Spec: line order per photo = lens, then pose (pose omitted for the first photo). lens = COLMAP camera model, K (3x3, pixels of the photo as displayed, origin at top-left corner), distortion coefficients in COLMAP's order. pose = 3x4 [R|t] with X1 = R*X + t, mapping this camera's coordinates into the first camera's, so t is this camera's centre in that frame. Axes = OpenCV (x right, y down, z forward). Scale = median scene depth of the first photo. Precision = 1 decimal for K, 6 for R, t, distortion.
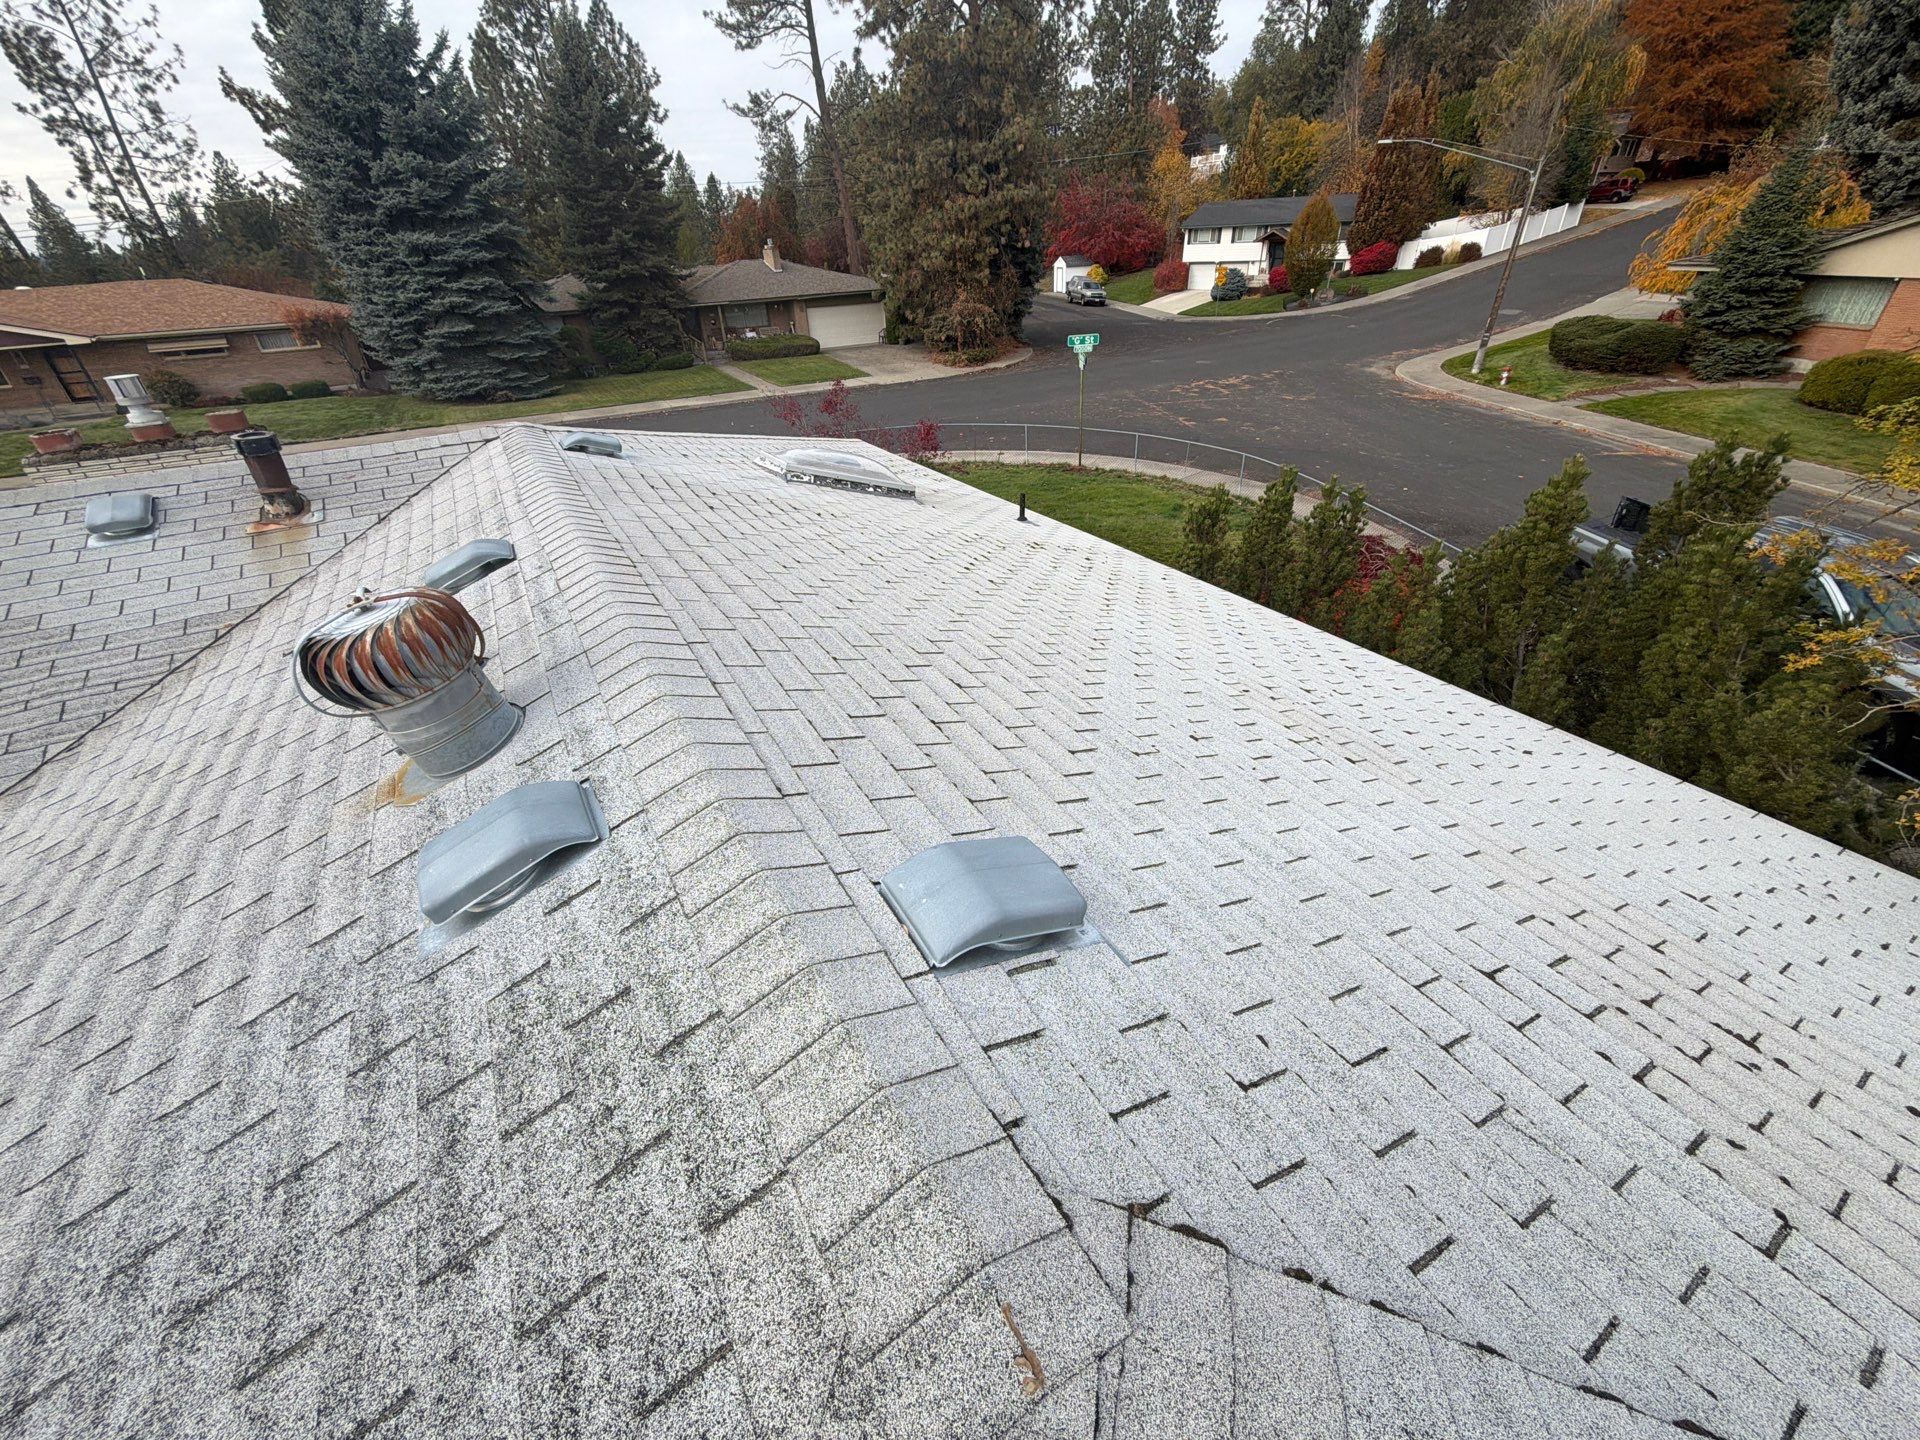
lens RADIAL K [[761.9, 0, 960.2], [0, 761.9, 727.7], [0, 0, 1]] dist [-0.000269, -0.000148]
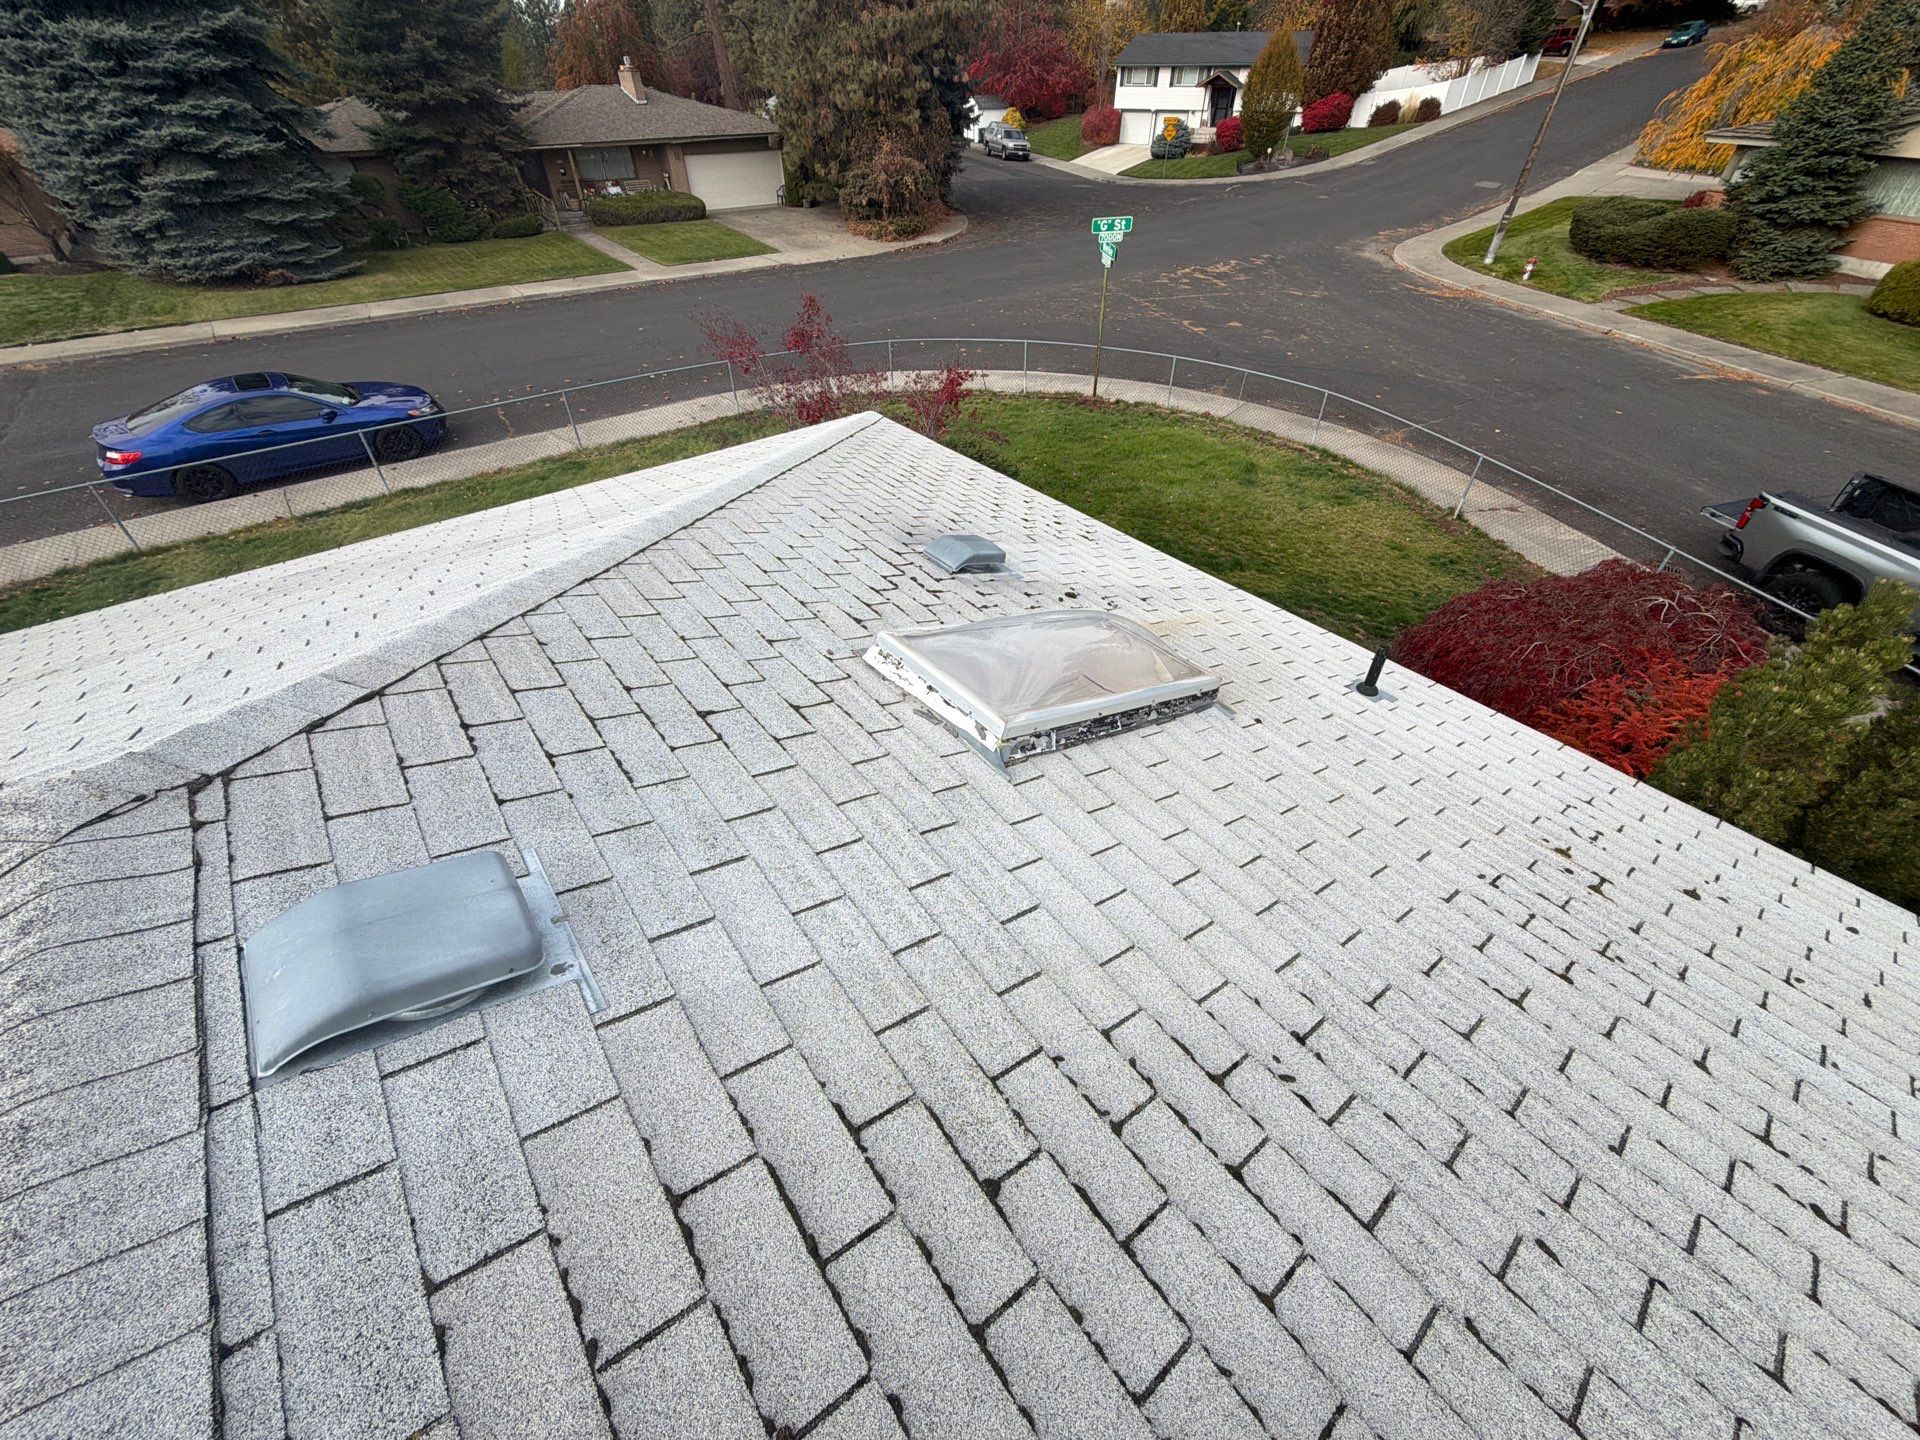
lens RADIAL K [[761.9, 0, 960.2], [0, 761.9, 727.7], [0, 0, 1]] dist [-0.000269, -0.000148]
pose [[0.991228, -0.058038, 0.118735, -0.052562], [0.040822, 0.988937, 0.142608, -0.072097], [-0.125698, -0.136510, 0.982632, 0.117979]]
